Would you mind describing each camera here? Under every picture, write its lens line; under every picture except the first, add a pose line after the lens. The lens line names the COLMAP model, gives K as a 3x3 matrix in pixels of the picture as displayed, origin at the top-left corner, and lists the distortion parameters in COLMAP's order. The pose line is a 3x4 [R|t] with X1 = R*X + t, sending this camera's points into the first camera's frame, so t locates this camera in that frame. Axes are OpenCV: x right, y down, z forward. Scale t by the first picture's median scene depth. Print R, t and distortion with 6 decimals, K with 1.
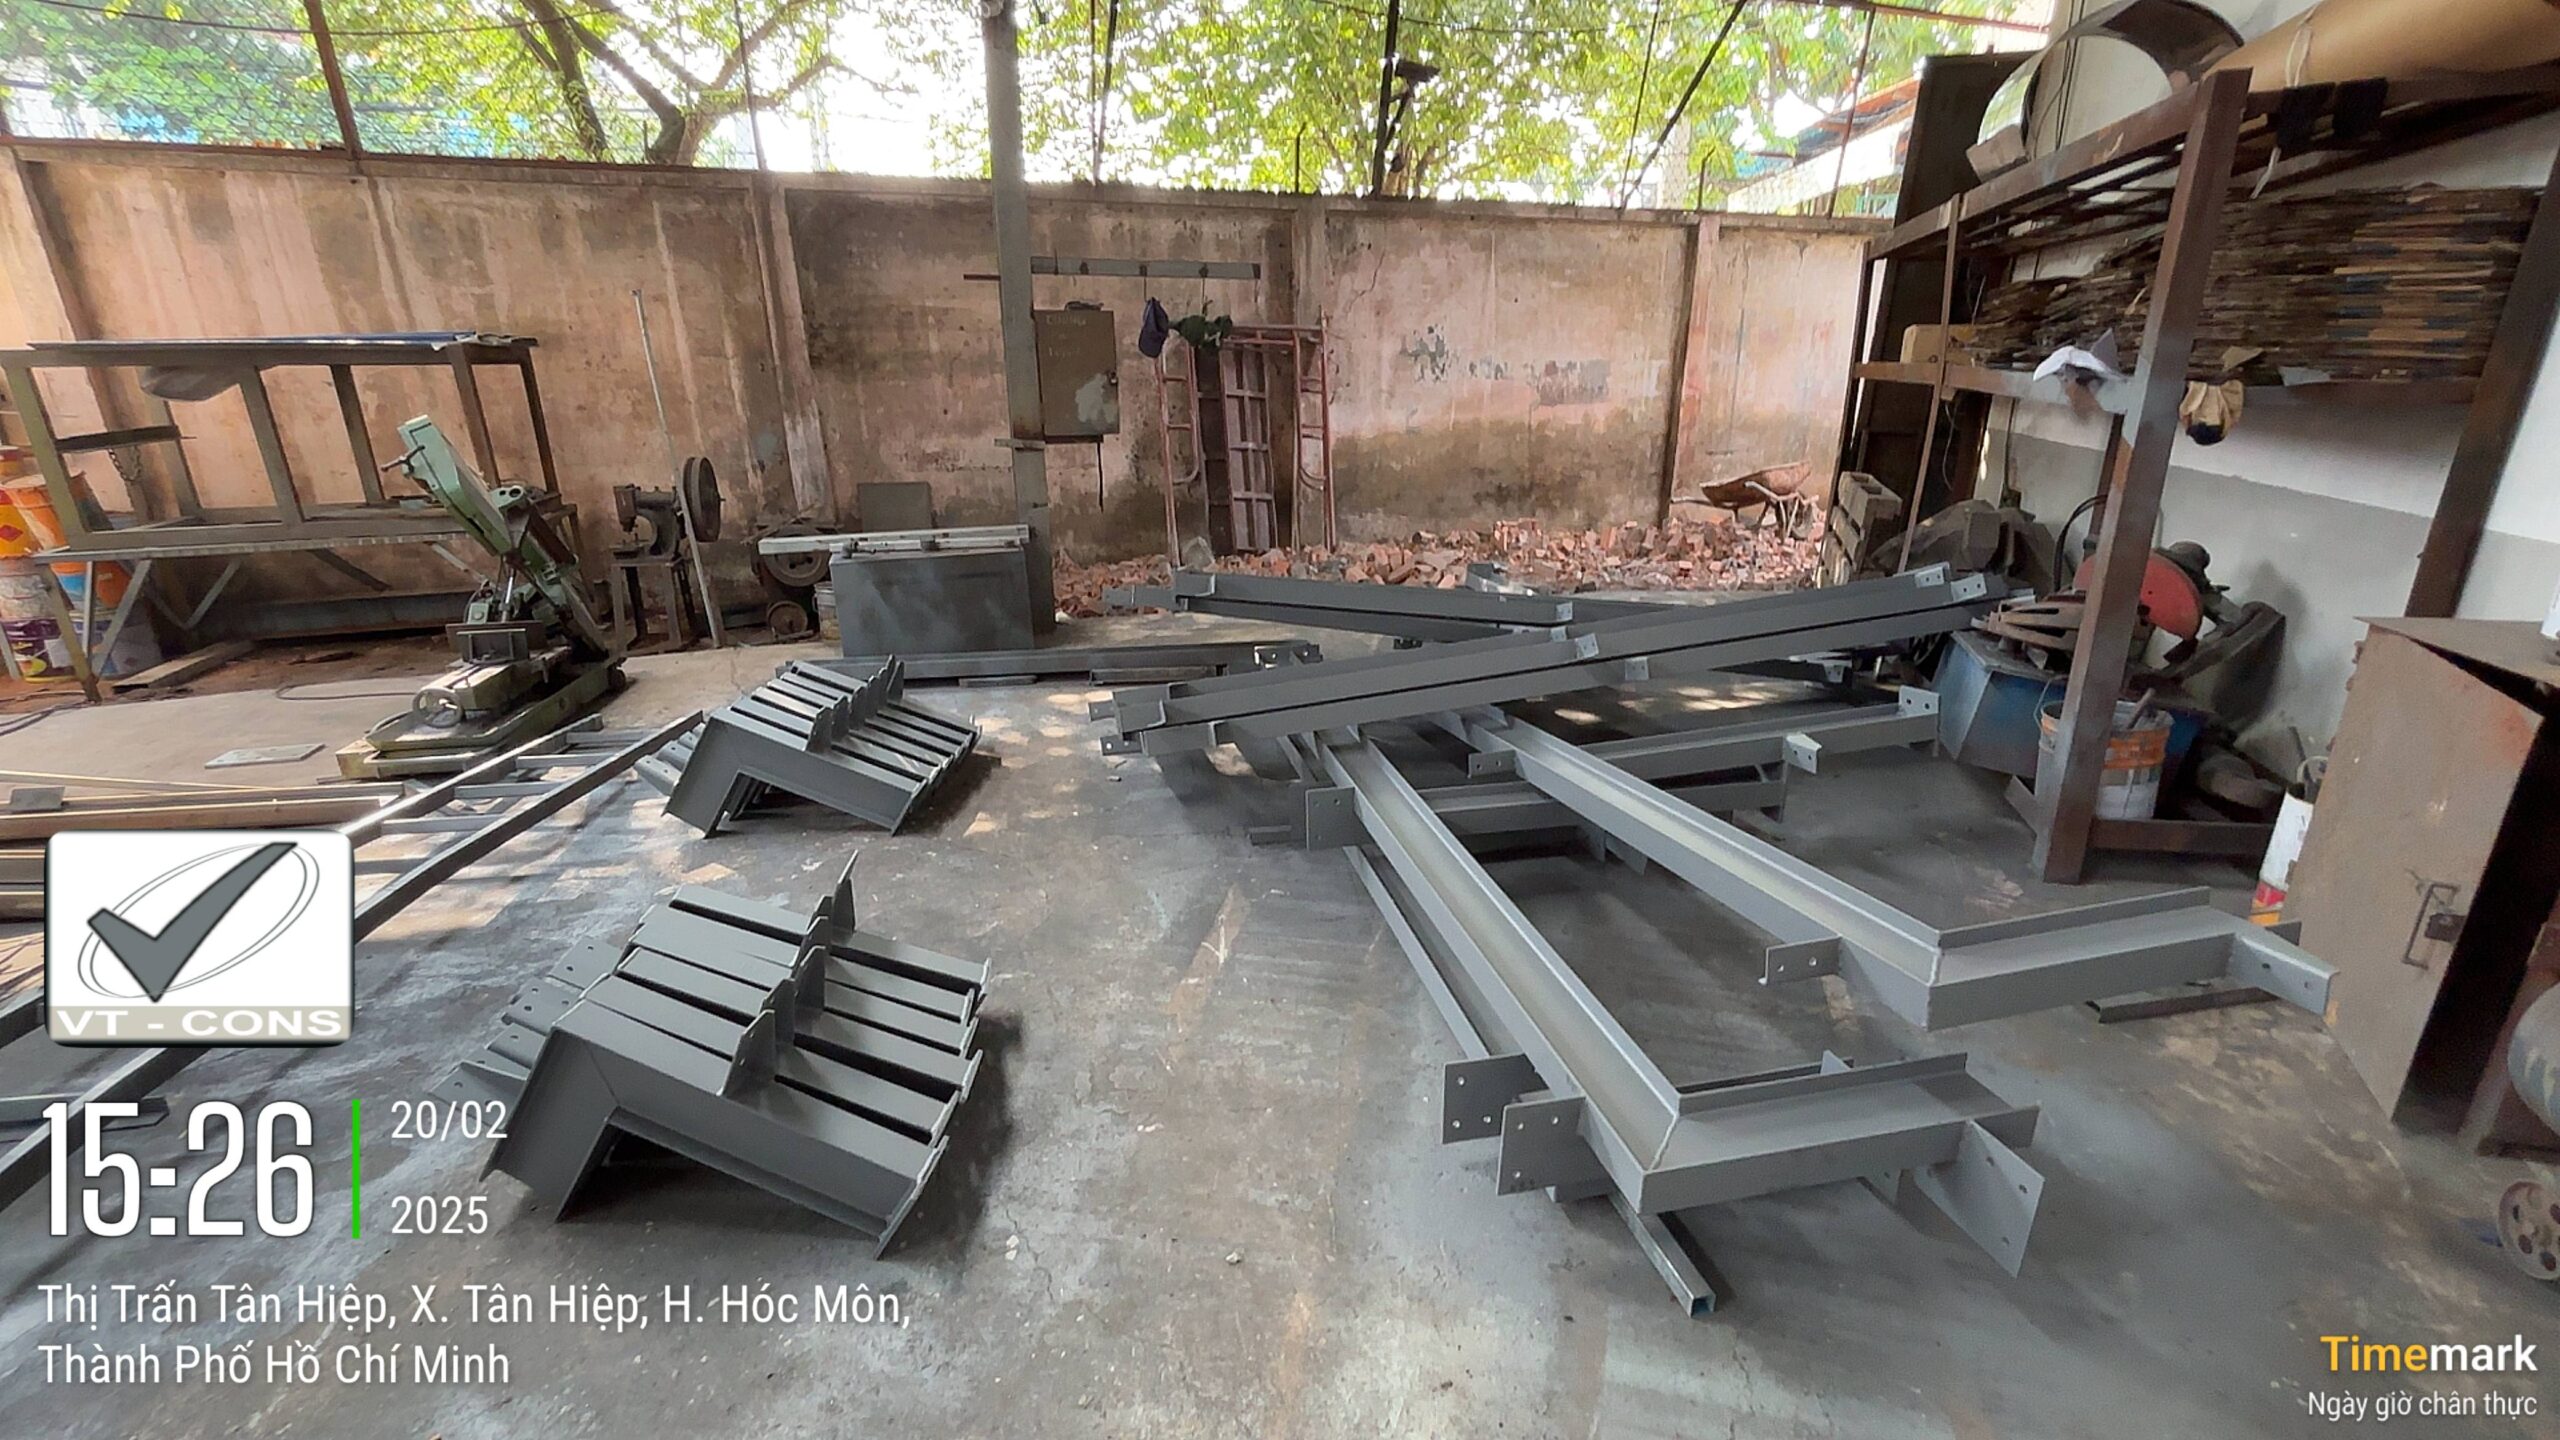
lens RADIAL K [[1109.4, 0, 1280.0], [0, 1109.4, 720.0], [0, 0, 1]] dist [-0.003914, 0.000628]
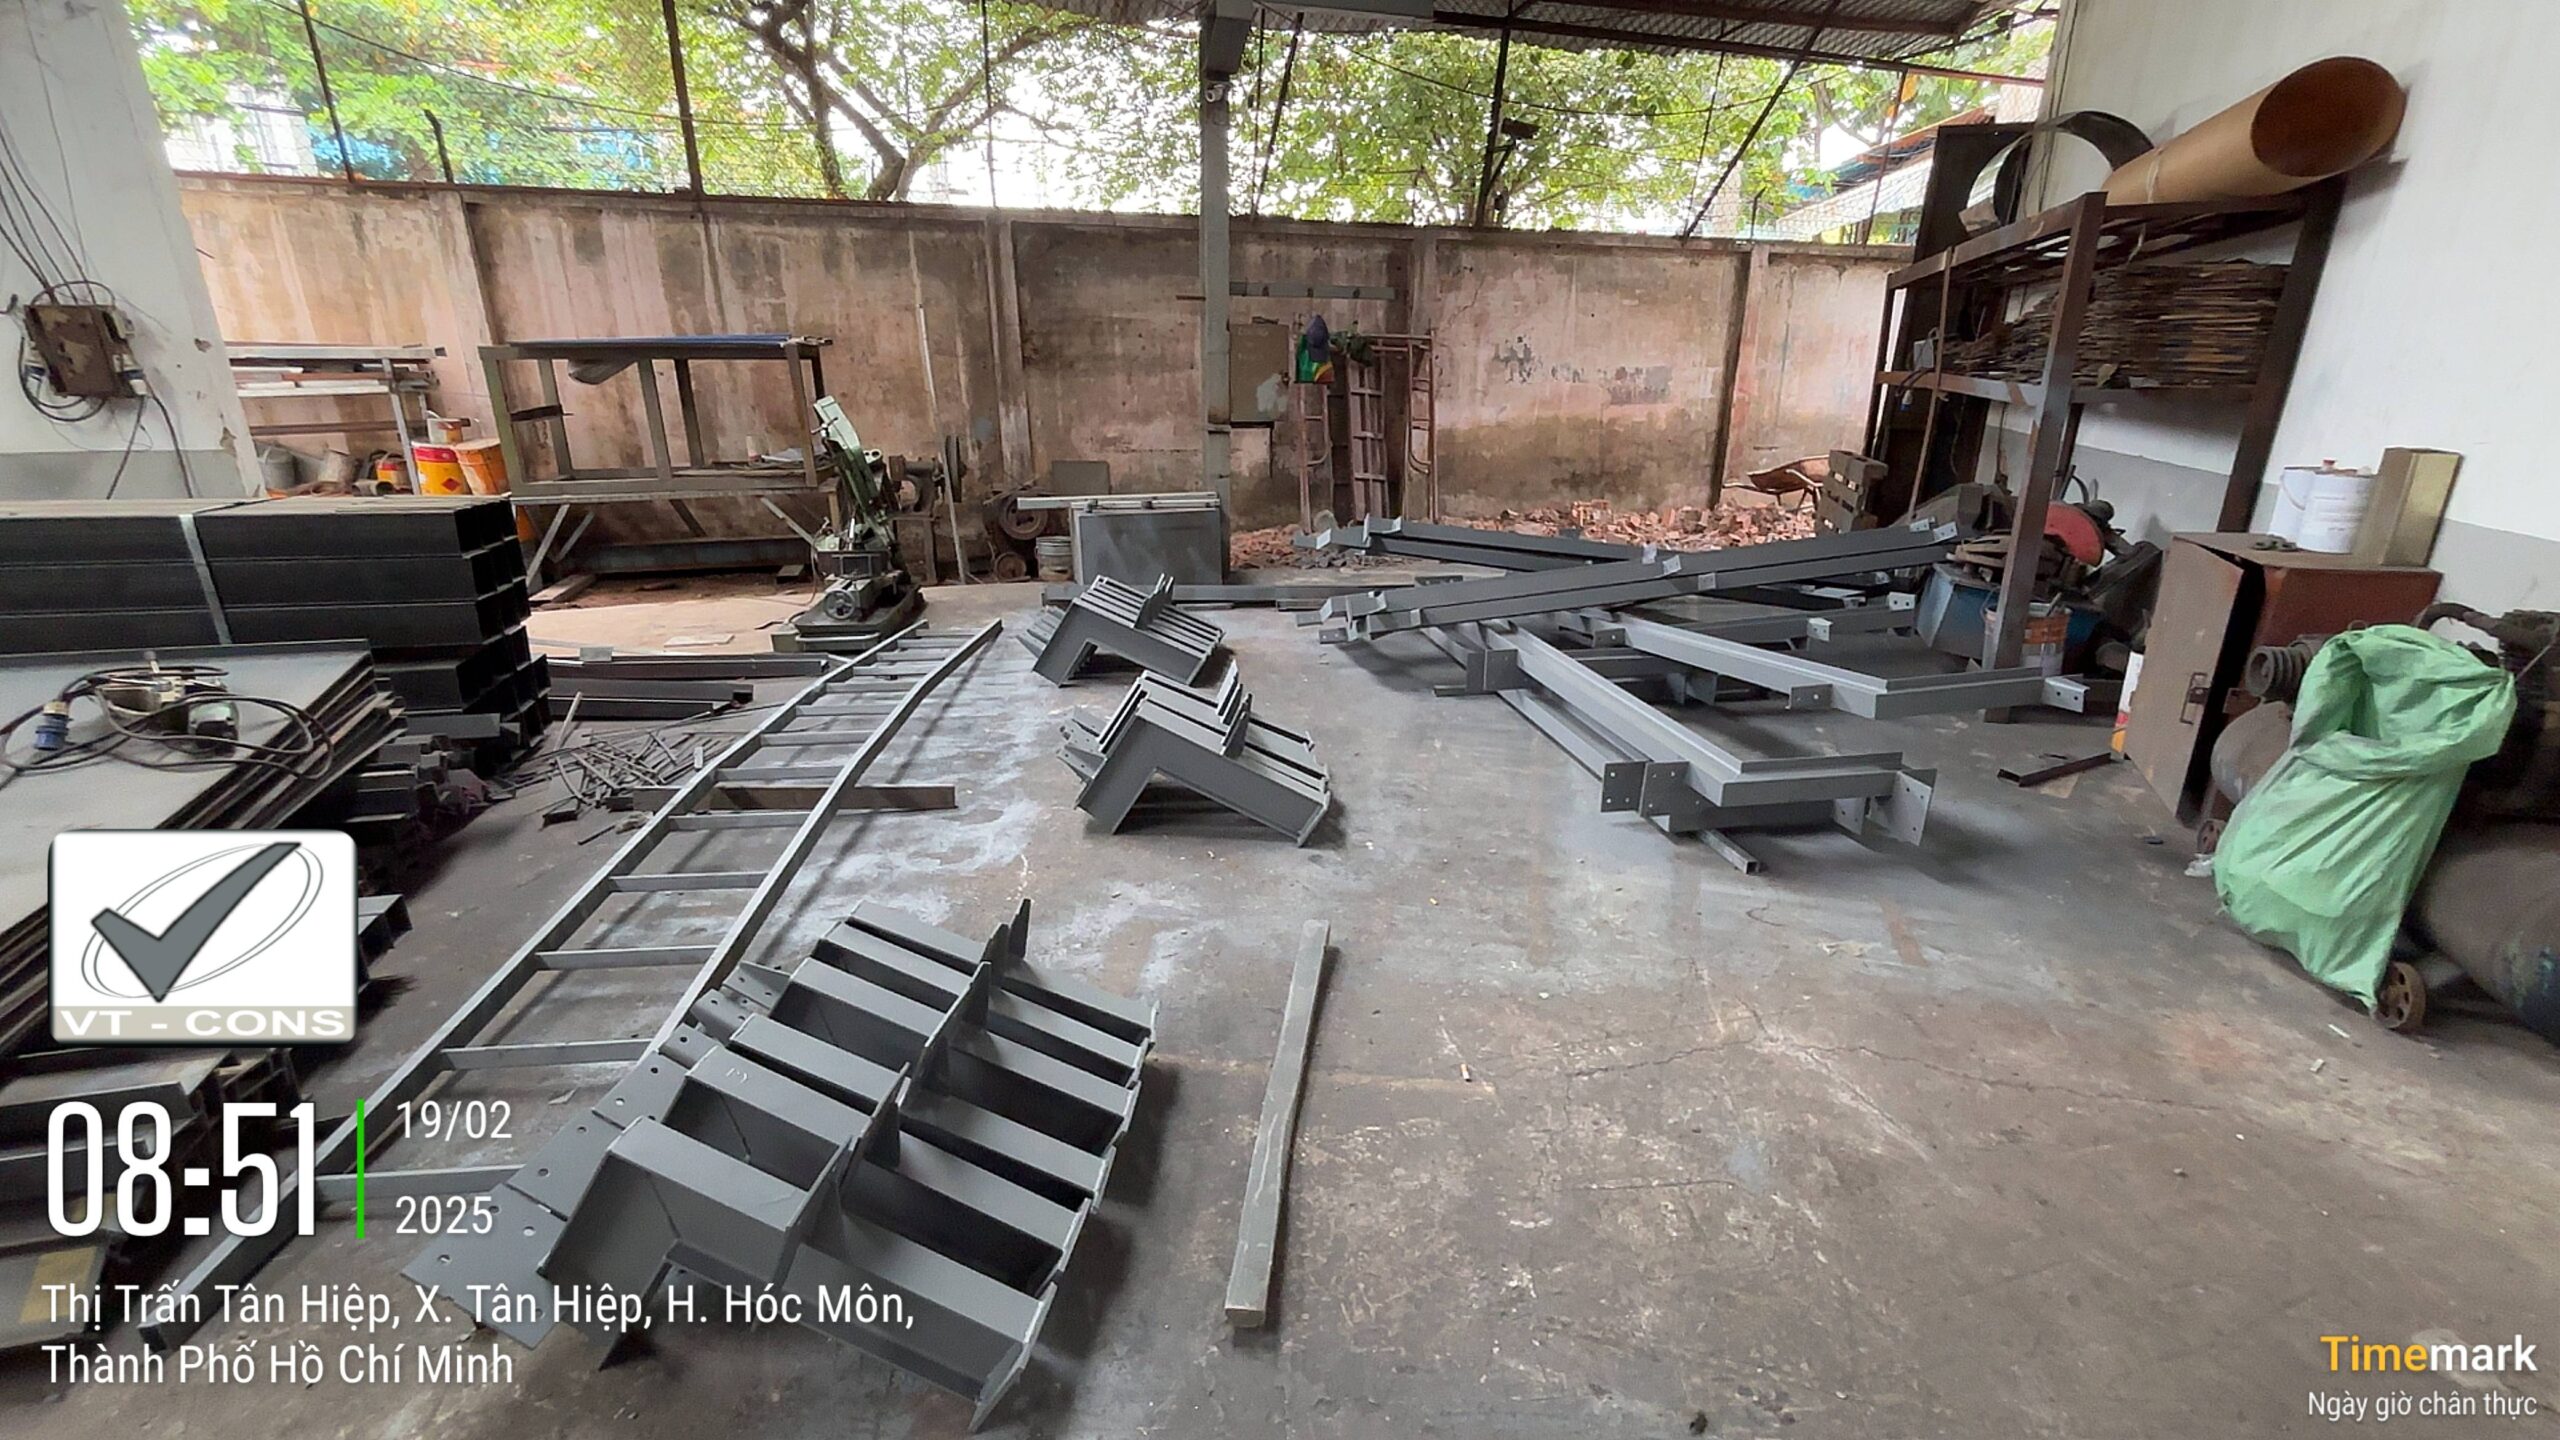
lens RADIAL K [[1121.6, 0, 1280.0], [0, 1121.6, 720.0], [0, 0, 1]] dist [-0.002074, -0.000449]
pose [[0.999477, 0.019117, -0.026090, -0.094135], [-0.019237, 0.999805, -0.004352, 0.074262], [0.026001, 0.004852, 0.999650, -0.232079]]
